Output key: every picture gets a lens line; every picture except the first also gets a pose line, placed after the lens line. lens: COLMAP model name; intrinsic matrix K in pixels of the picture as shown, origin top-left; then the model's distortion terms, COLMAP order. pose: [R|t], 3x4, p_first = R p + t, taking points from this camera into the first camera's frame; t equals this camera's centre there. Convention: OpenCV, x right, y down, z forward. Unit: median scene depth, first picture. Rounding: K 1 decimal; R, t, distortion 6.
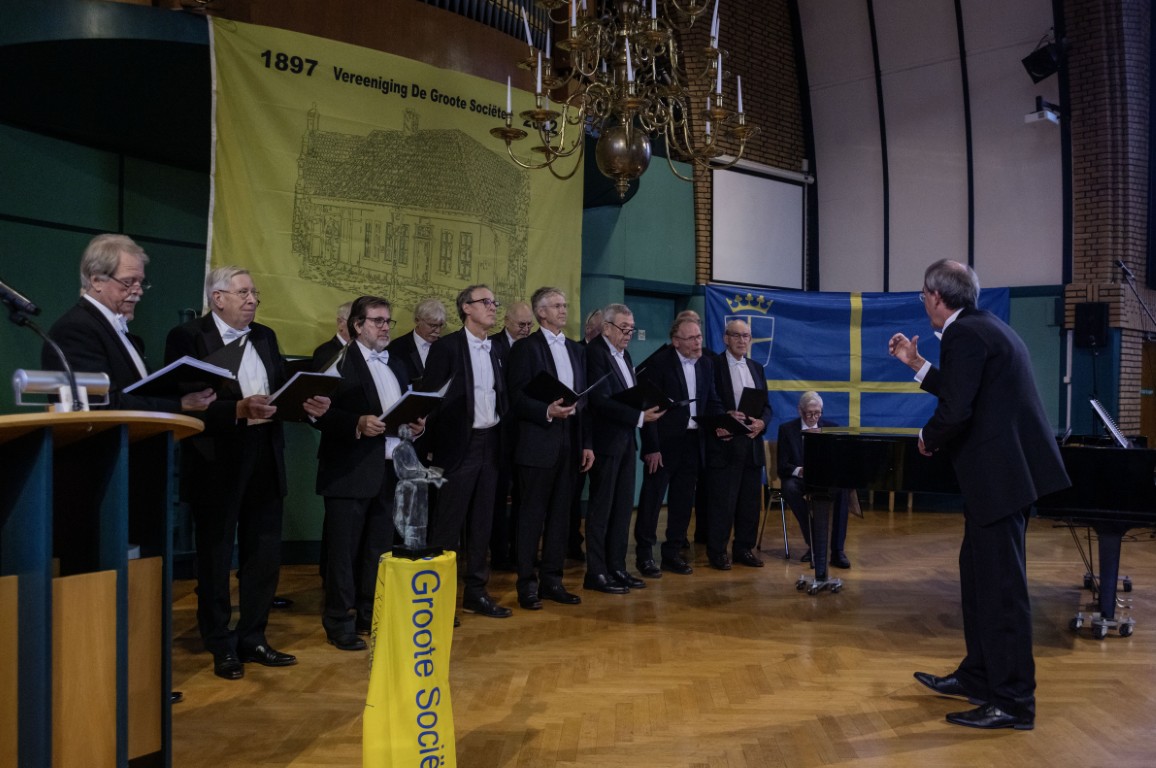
lens RADIAL K [[1029.5, 0, 595.3], [0, 1029.5, 381.5], [0, 0, 1]] dist [-0.033143, 0.015283]
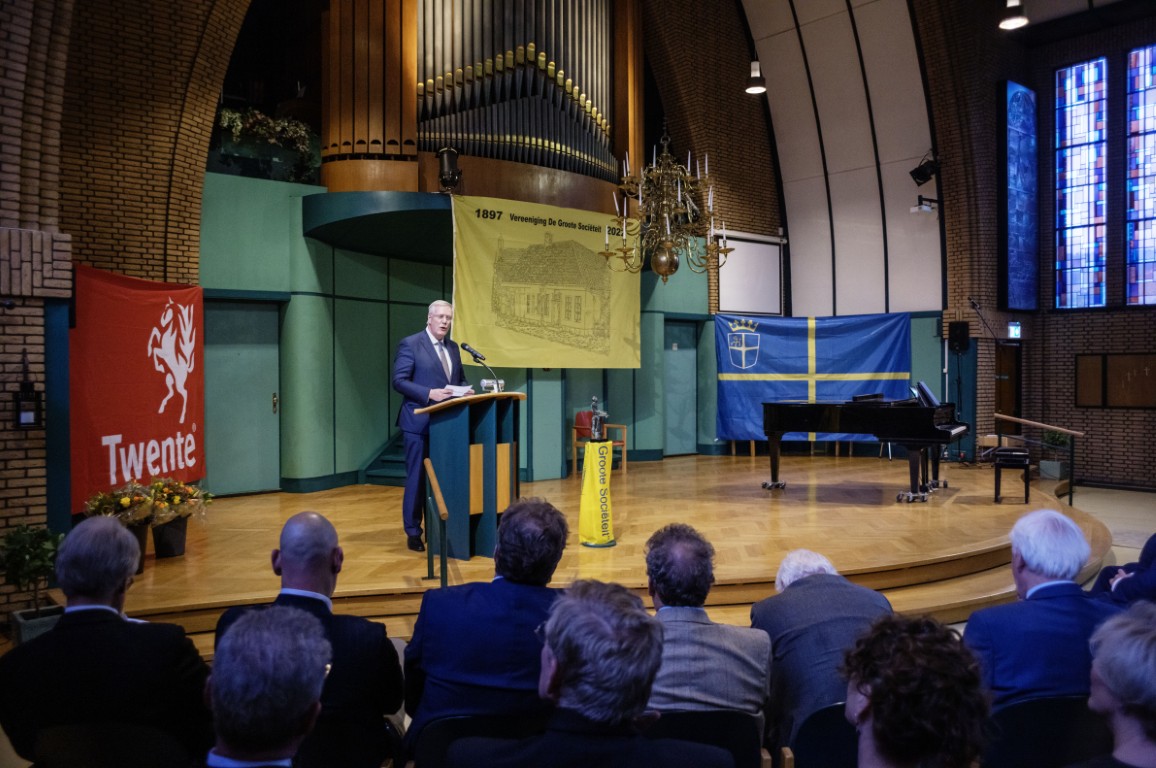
lens RADIAL K [[929.7, 0, 575.3], [0, 929.7, 355.3], [0, 0, 1]] dist [-0.024385, 0.010498]
pose [[0.998054, -0.017649, -0.059801, -0.032895], [0.016433, 0.999649, -0.020764, -0.006832], [0.060147, 0.019741, 0.997994, -0.627055]]
